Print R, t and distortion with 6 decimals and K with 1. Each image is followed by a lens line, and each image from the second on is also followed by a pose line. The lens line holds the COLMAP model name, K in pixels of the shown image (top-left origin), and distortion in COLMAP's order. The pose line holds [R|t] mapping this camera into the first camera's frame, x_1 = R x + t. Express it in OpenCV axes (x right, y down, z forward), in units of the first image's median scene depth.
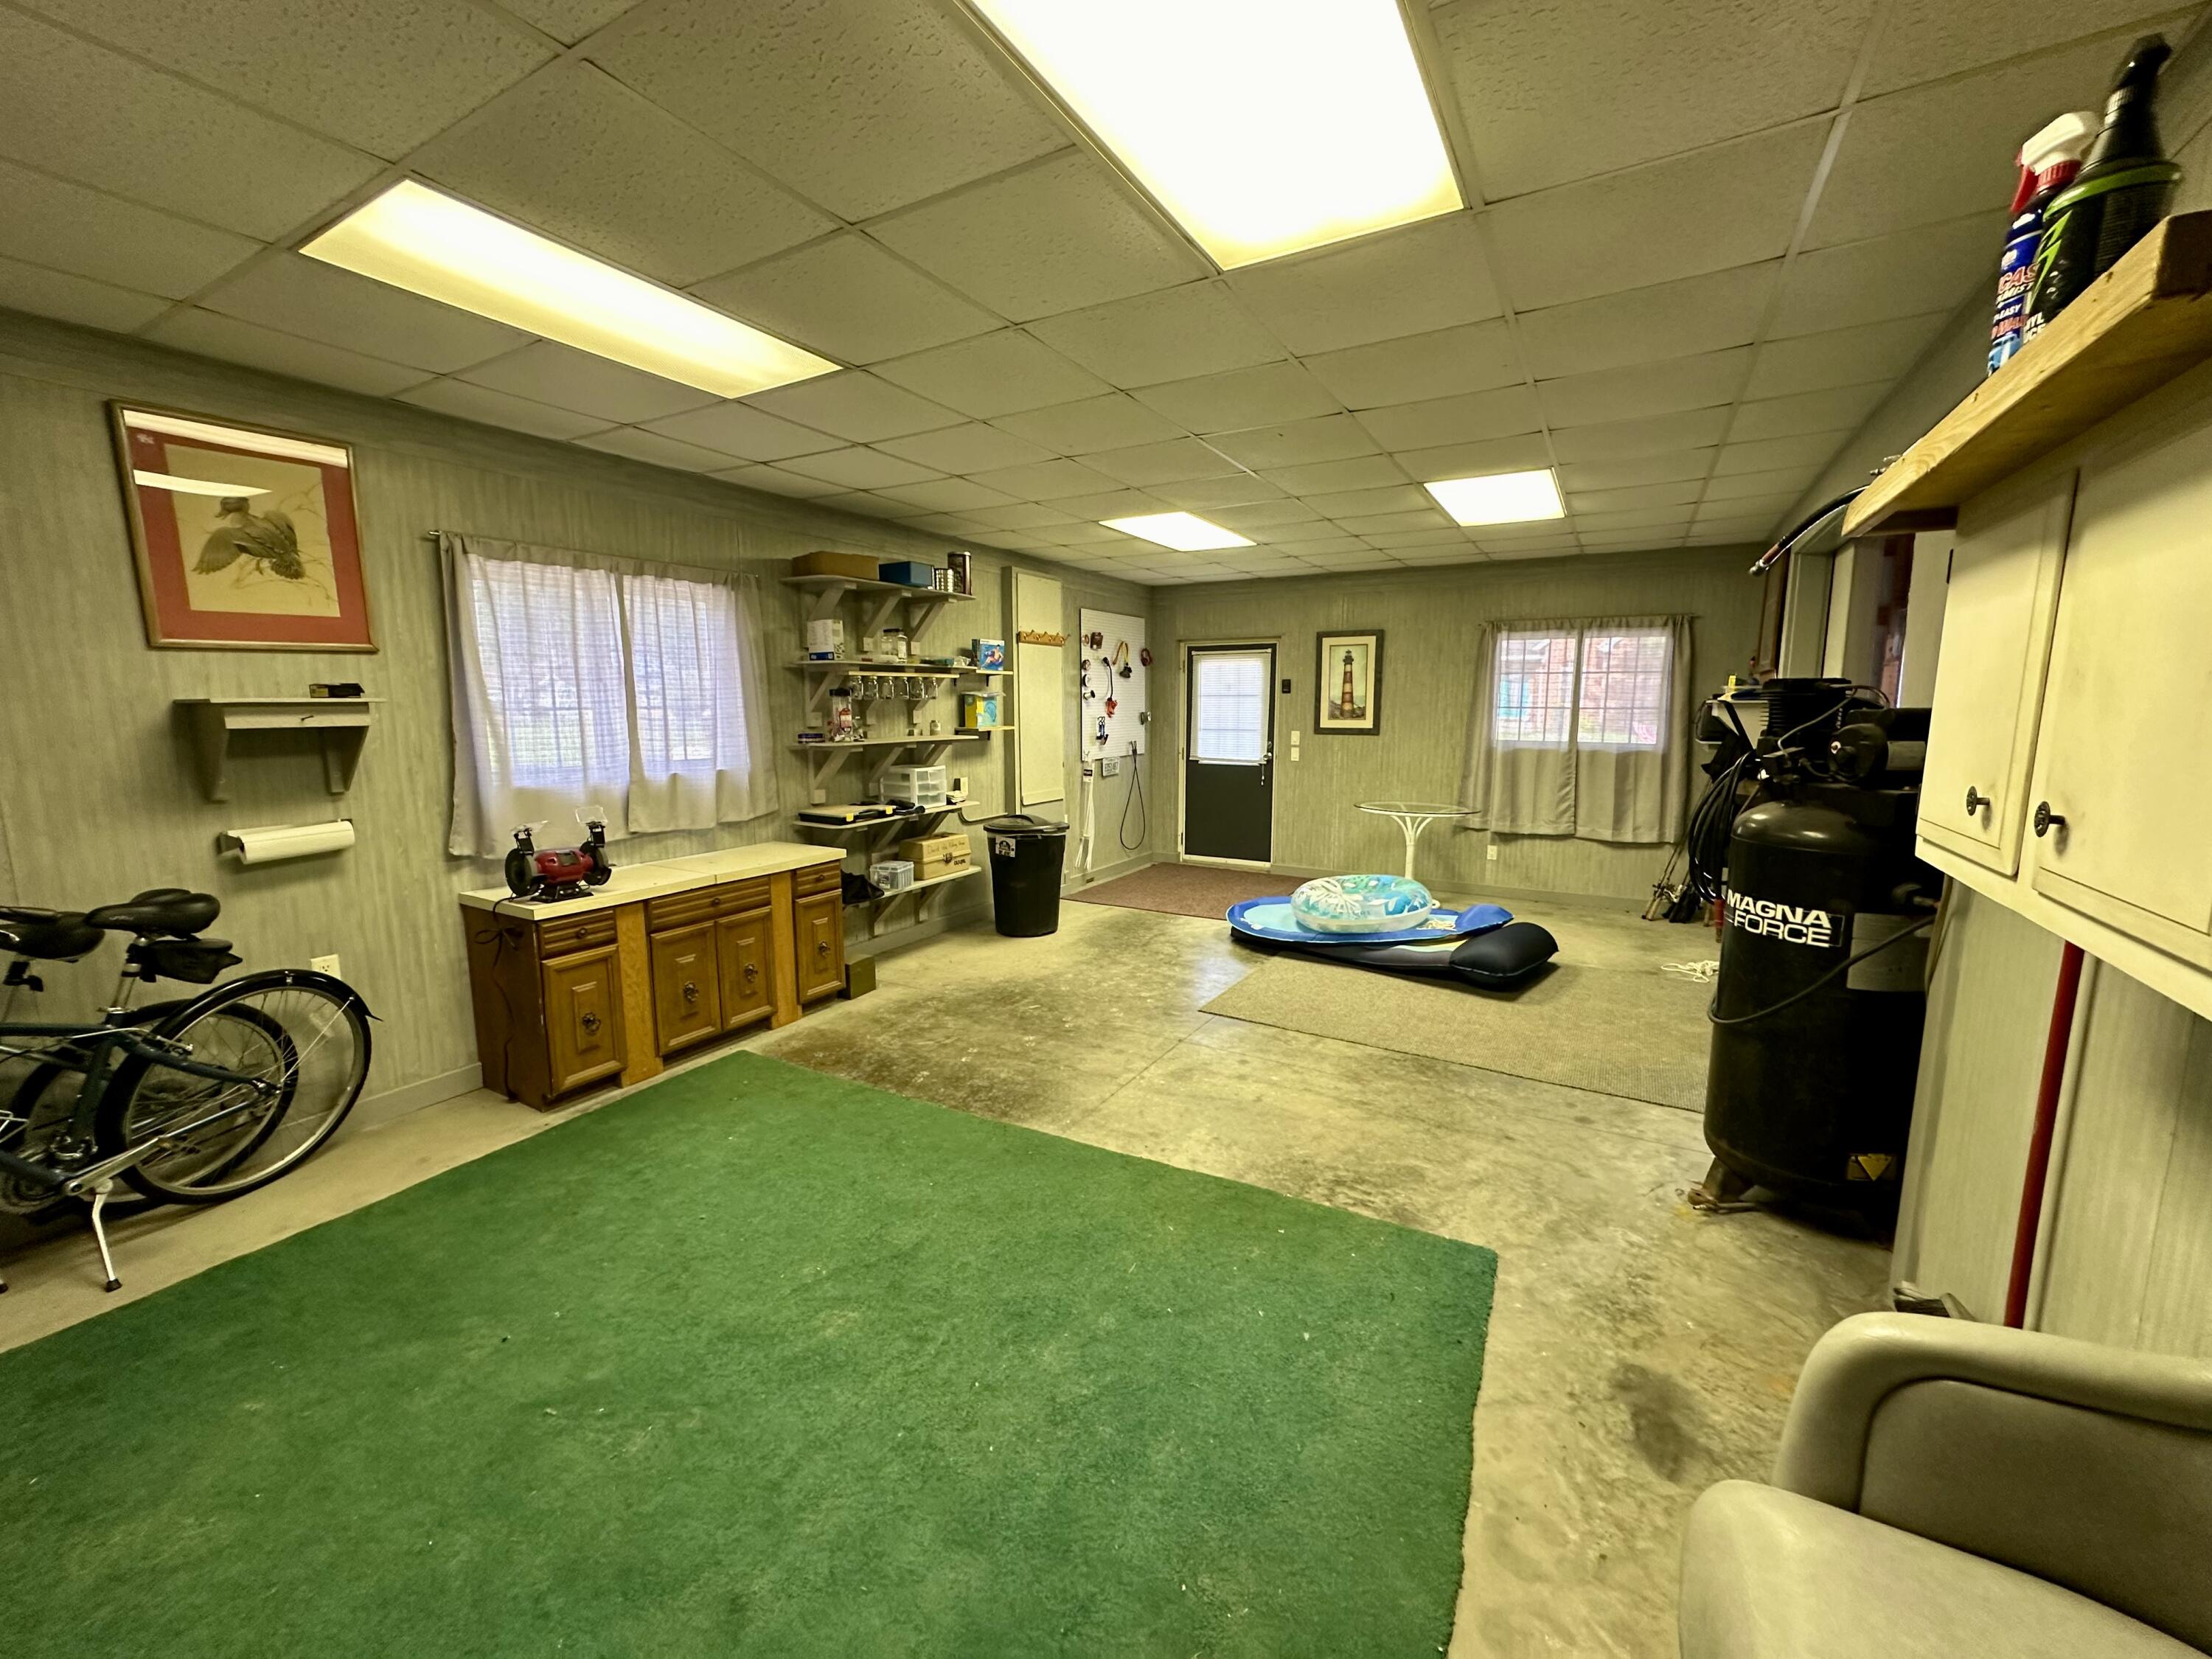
lens RADIAL K [[895.6, 0, 1109.3], [0, 895.6, 834.0], [0, 0, 1]] dist [-0.001241, 0.000992]
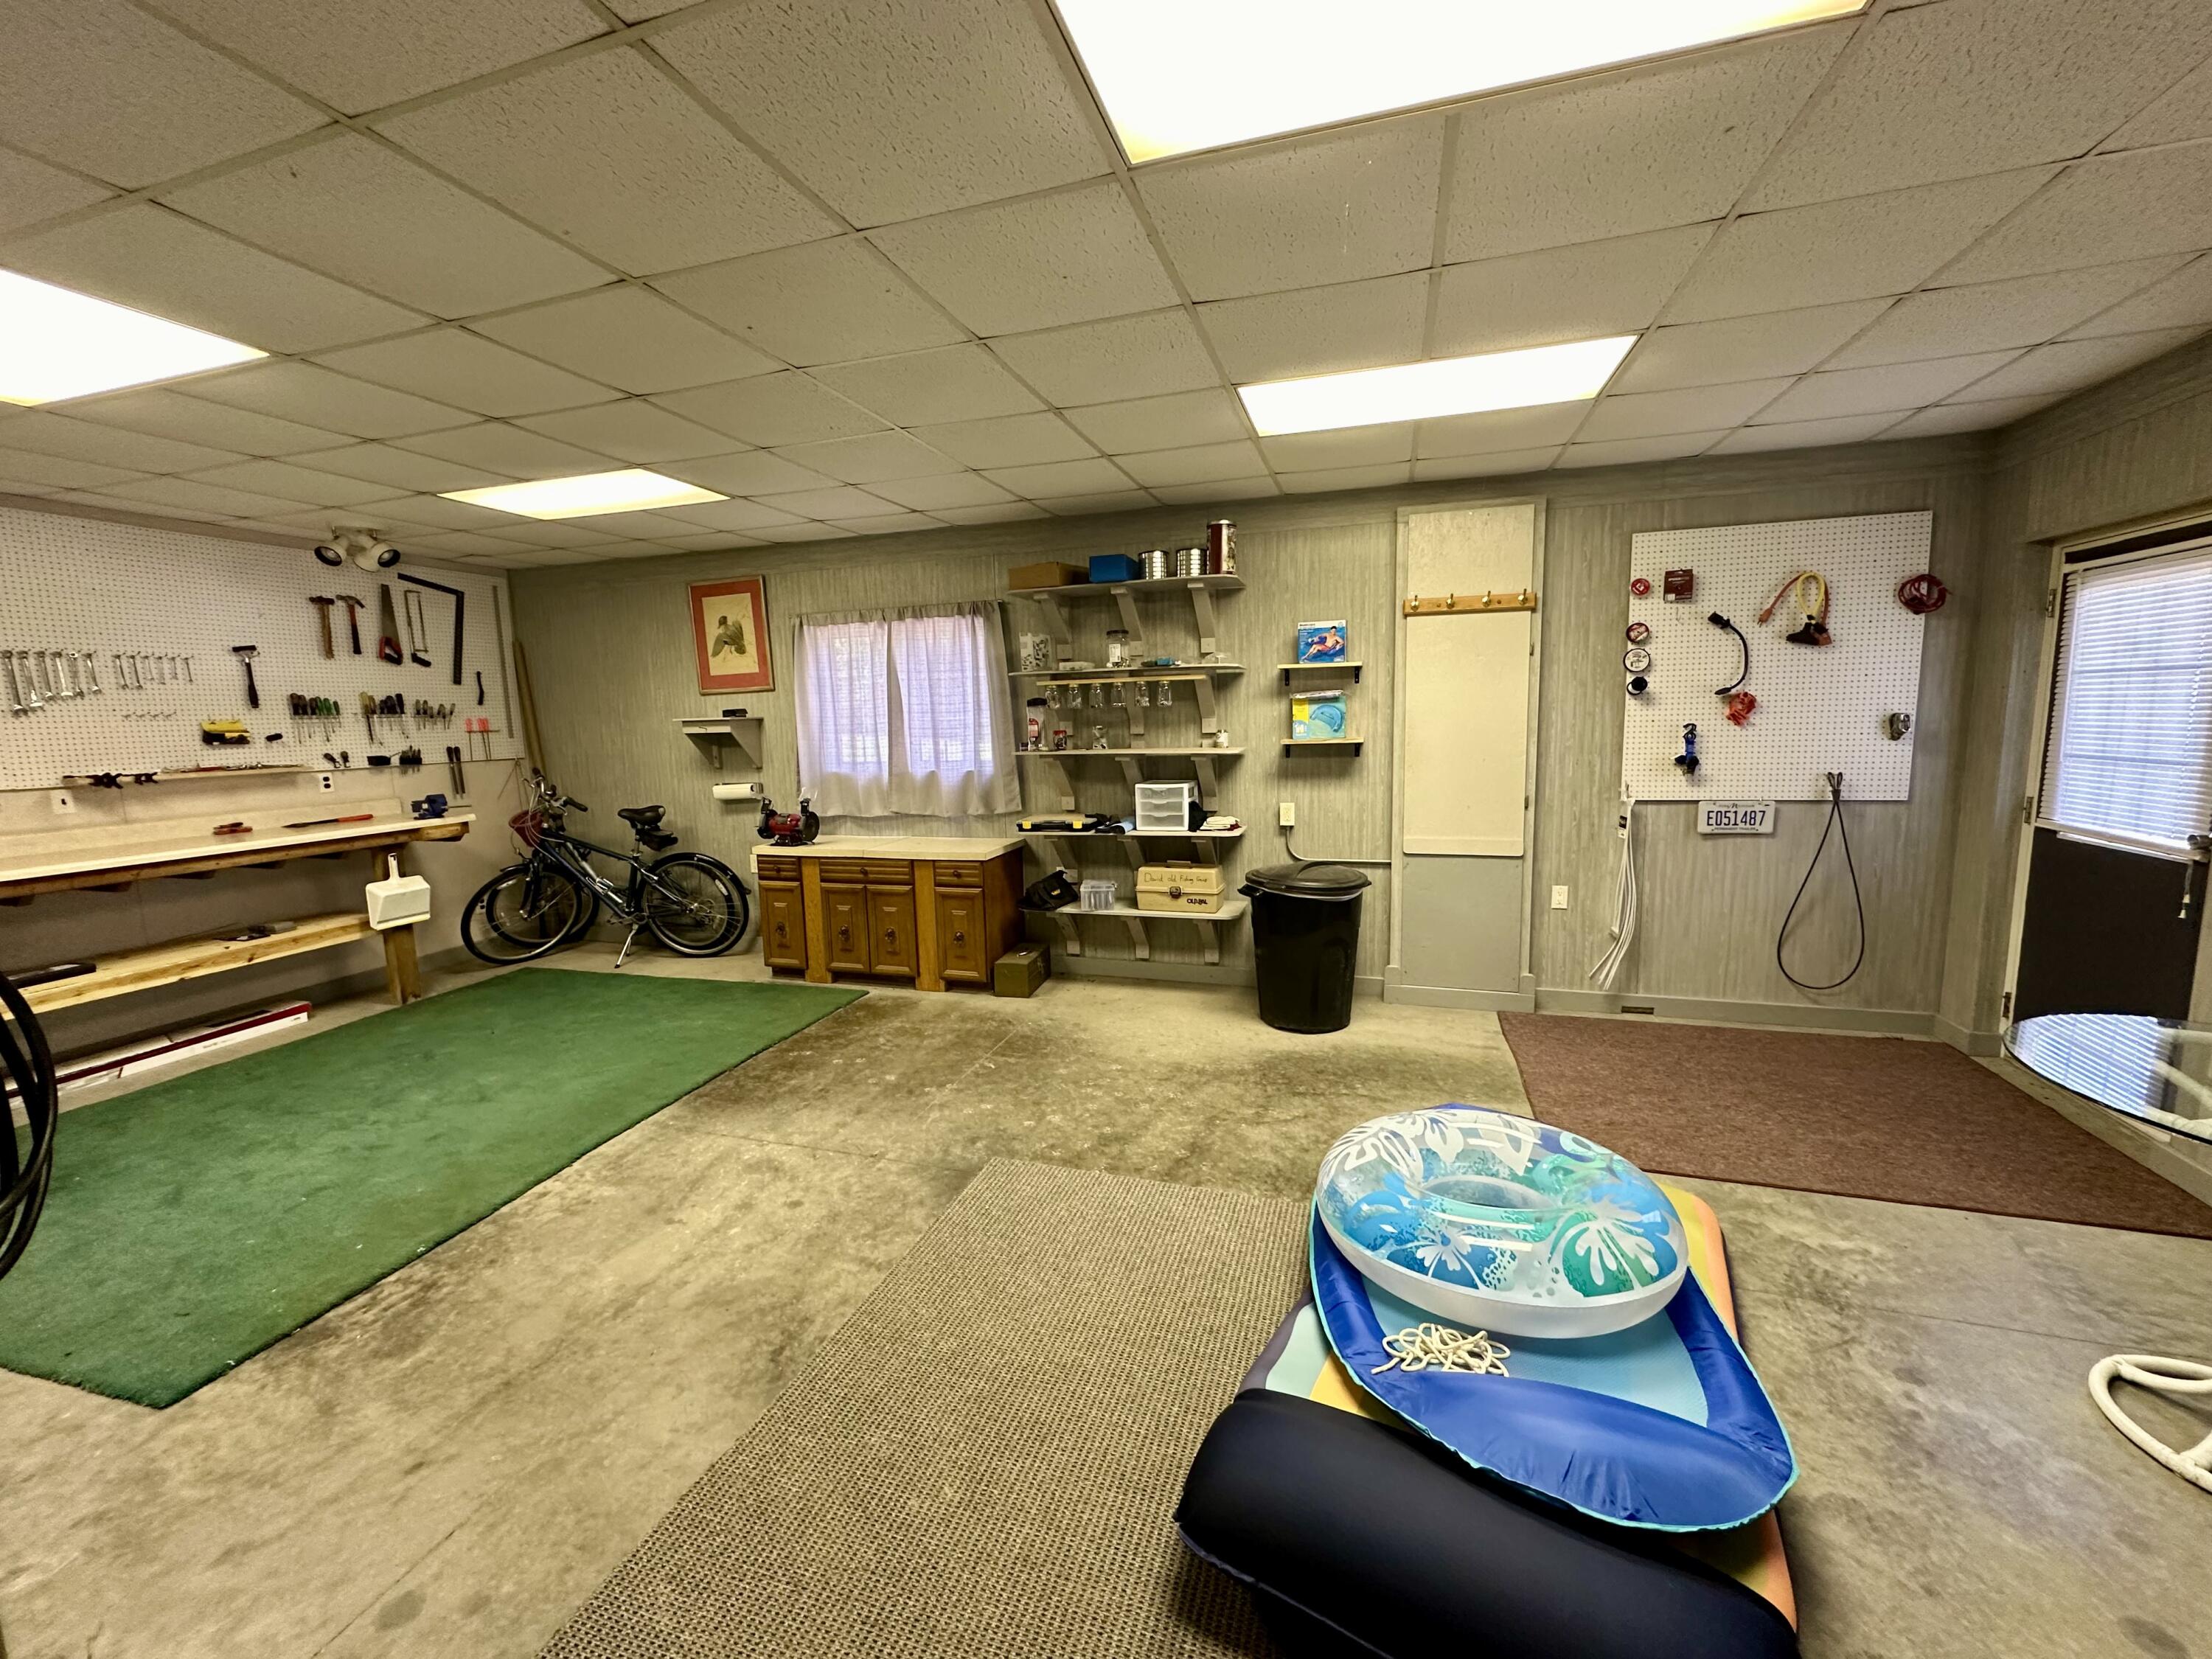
lens RADIAL K [[895.6, 0, 1105.4], [0, 895.6, 824.2], [0, 0, 1]] dist [-0.001241, 0.000992]
pose [[0.208359, 0.119957, -0.970668, 0.820242], [-0.119433, 0.988143, 0.096479, -0.146306], [0.970733, 0.095828, 0.220215, 0.980159]]
